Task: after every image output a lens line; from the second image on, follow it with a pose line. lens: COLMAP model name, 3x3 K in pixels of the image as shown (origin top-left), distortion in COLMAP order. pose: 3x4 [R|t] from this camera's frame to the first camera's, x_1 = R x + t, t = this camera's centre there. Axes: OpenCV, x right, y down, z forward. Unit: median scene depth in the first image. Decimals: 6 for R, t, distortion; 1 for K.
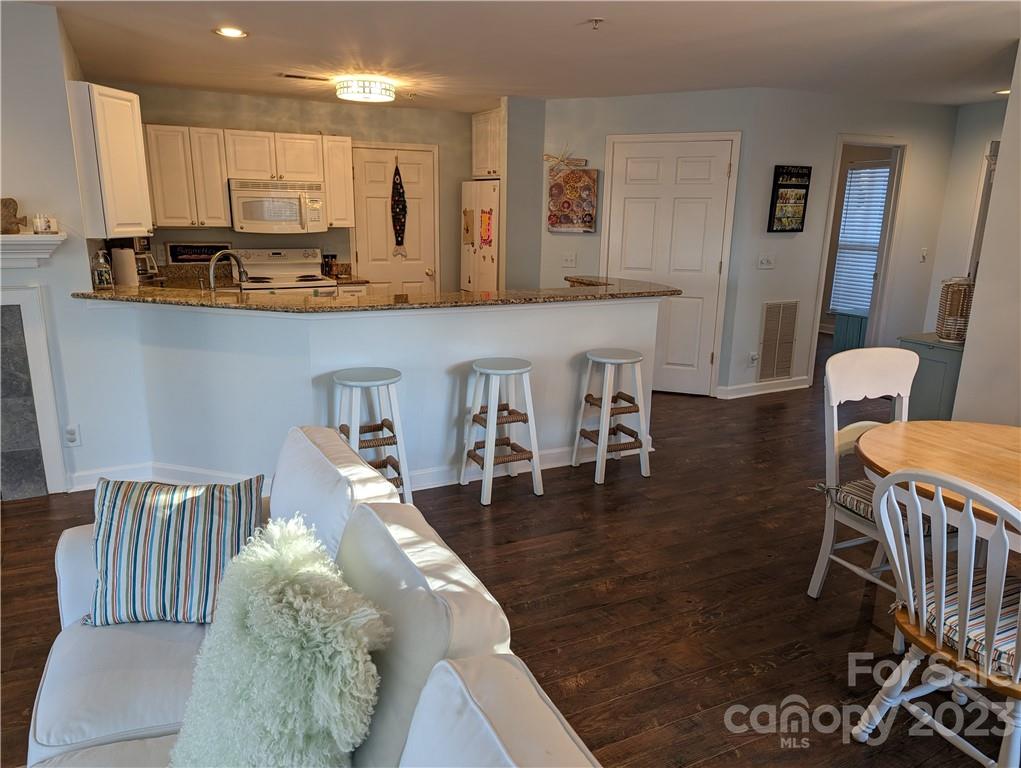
lens RADIAL K [[713.3, 0, 504.3], [0, 713.3, 383.8], [0, 0, 1]] dist [0.075537, -0.066782]
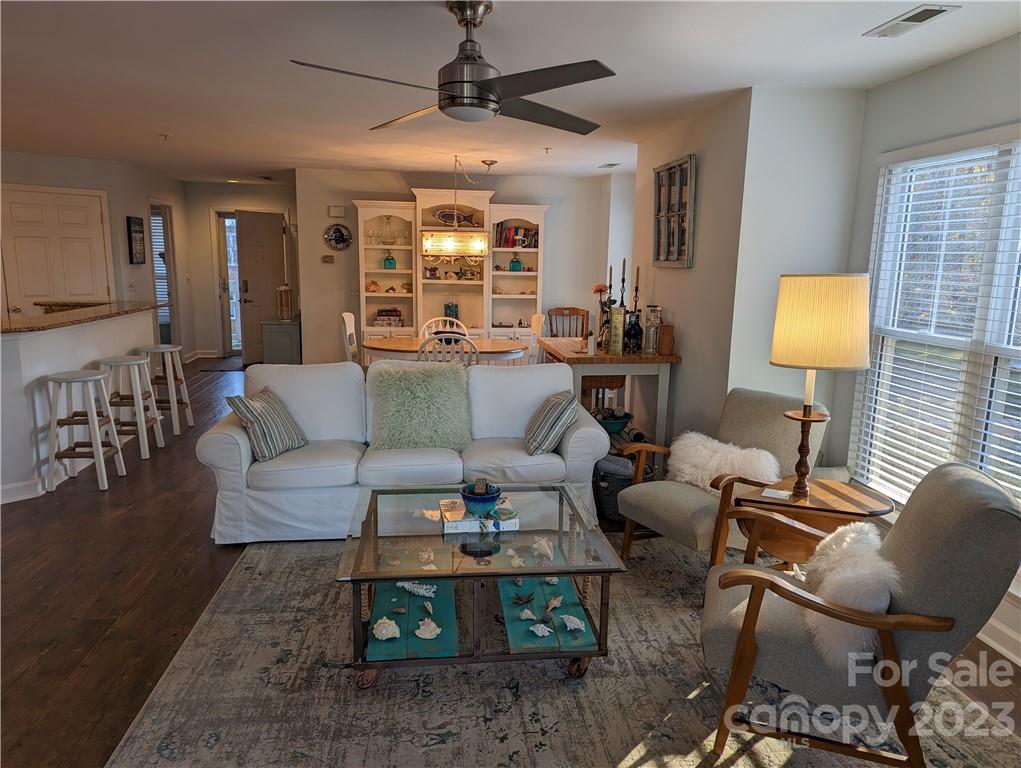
lens RADIAL K [[713.3, 0, 509.5], [0, 713.3, 386.9], [0, 0, 1]] dist [0.075537, -0.066782]
pose [[0.330120, -0.177807, 0.927041, -0.805454], [0.214843, 0.970476, 0.109633, 0.022712], [-0.919165, 0.162976, 0.358574, -0.132600]]
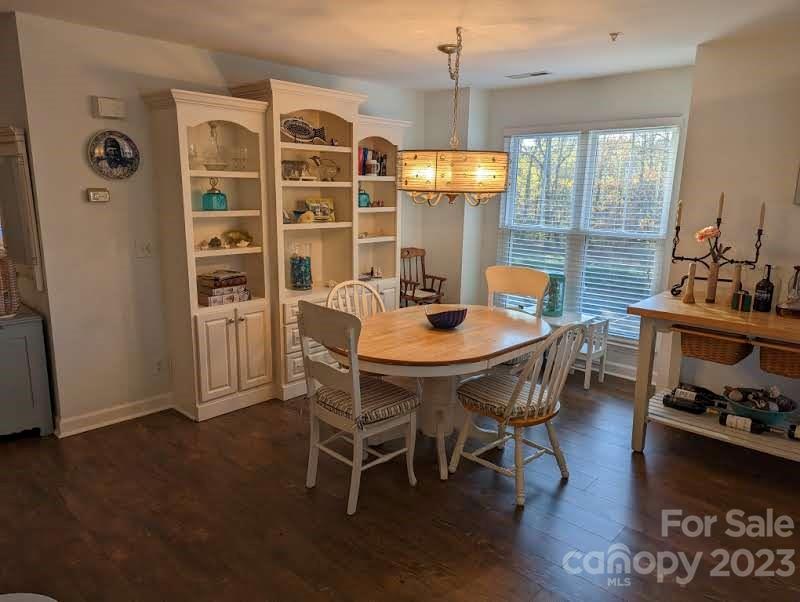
lens RADIAL K [[558.9, 0, 392.3], [0, 558.9, 302.5], [0, 0, 1]] dist [0.075537, -0.066782]
pose [[-0.343767, -0.211341, 0.914964, -0.213273], [0.206858, 0.933369, 0.293312, -0.164635], [-0.915988, 0.290099, -0.277144, 0.639064]]
